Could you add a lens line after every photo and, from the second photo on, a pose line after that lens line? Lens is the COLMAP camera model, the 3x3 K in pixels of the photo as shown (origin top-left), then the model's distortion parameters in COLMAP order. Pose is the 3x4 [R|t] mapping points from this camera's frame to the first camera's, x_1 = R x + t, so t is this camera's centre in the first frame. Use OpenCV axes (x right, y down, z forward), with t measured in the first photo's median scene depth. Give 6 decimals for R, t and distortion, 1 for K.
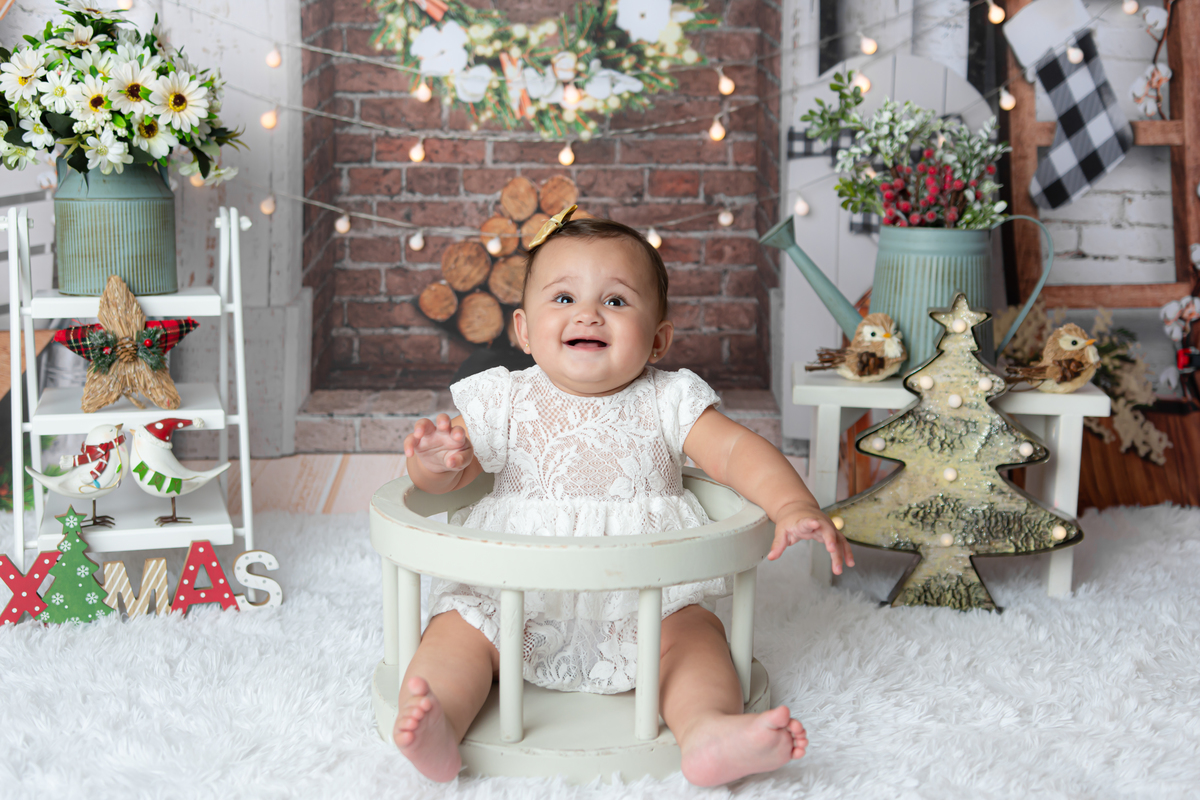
lens RADIAL K [[1563.5, 0, 600.0], [0, 1563.5, 400.0], [0, 0, 1]] dist [-0.007620, 0.026873]
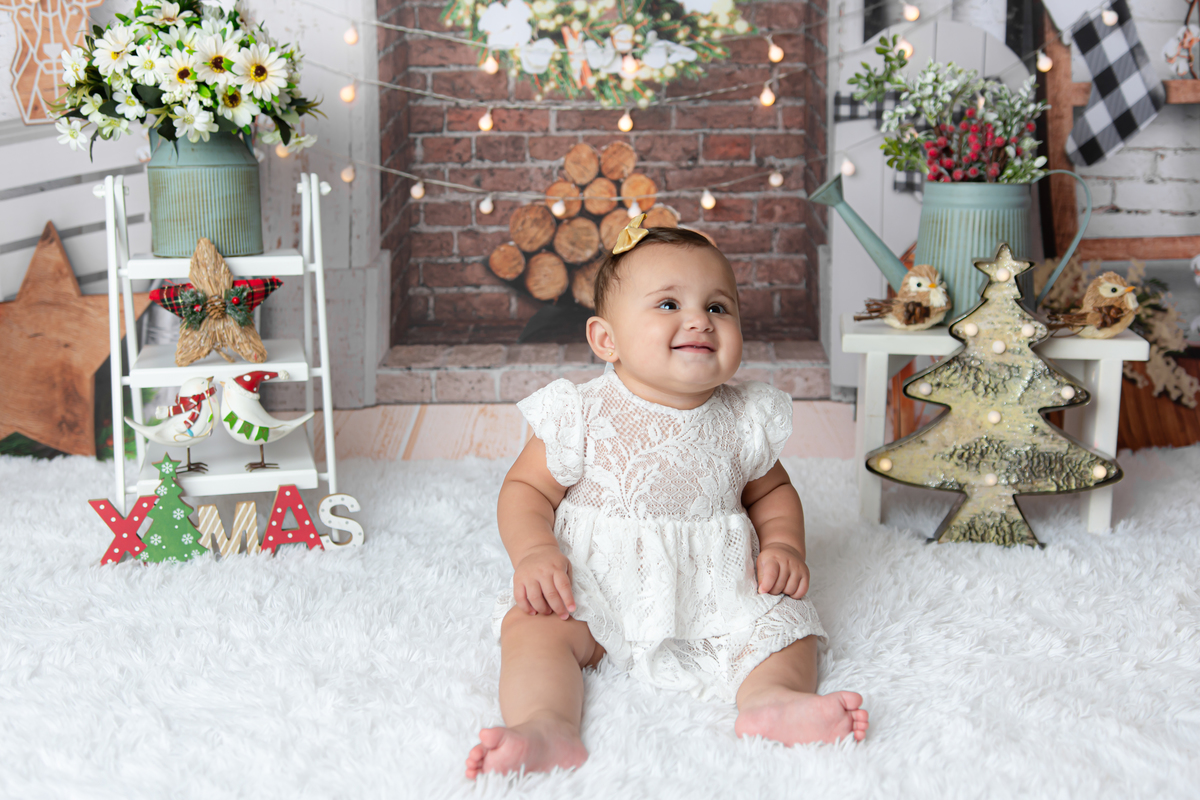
lens RADIAL K [[1397.7, 0, 600.0], [0, 1397.7, 400.0], [0, 0, 1]] dist [-0.005674, -0.001905]
pose [[0.999089, -0.009353, -0.041627, -0.000989], [0.010488, 0.999577, 0.027123, 0.007085], [0.041355, -0.027535, 0.998765, 0.047445]]
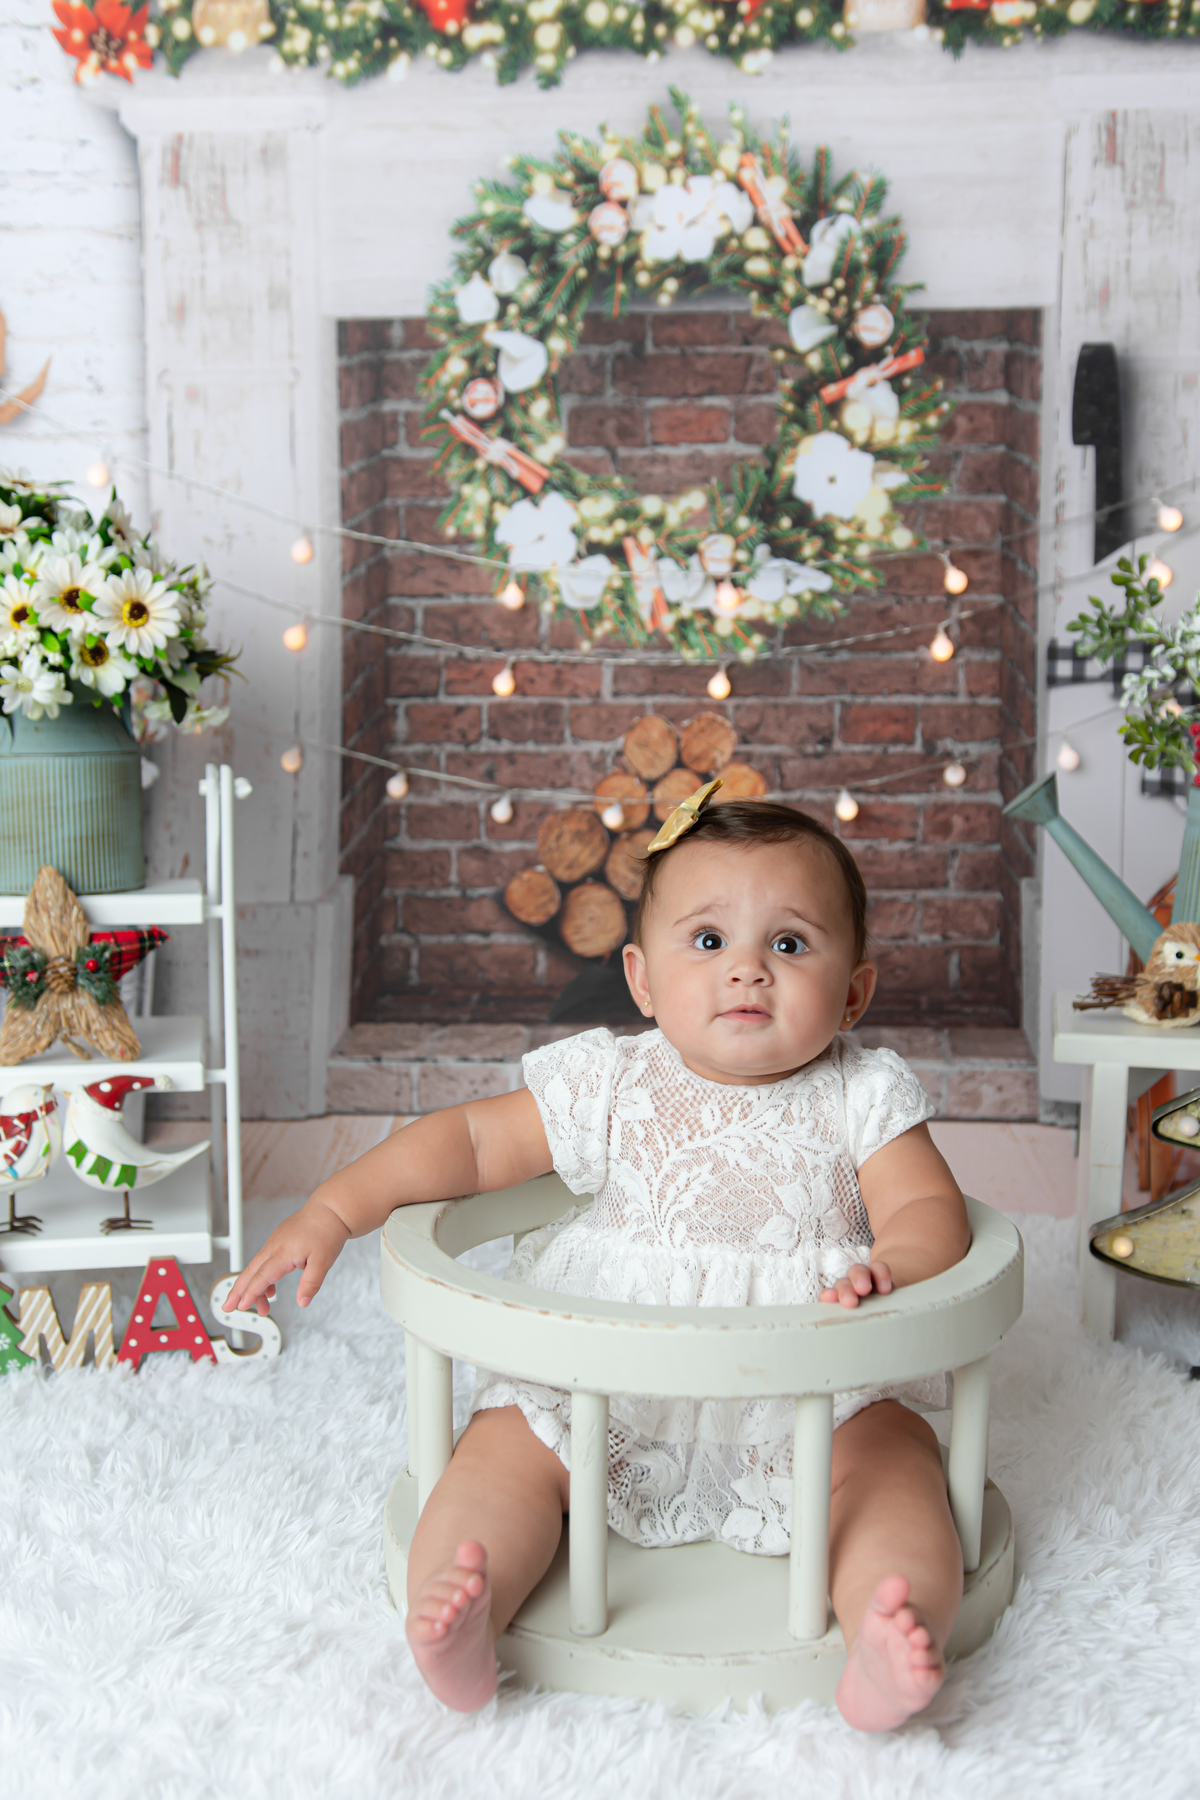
lens RADIAL K [[2005.5, 0, 592.7], [0, 2005.5, 932.0], [0, 0, 1]] dist [-0.013832, 0.009426]
pose [[0.994365, 0.004620, -0.105914, 0.018446], [-0.007706, 0.999557, -0.028745, -0.023999], [0.105734, 0.029399, 0.993960, 0.133088]]
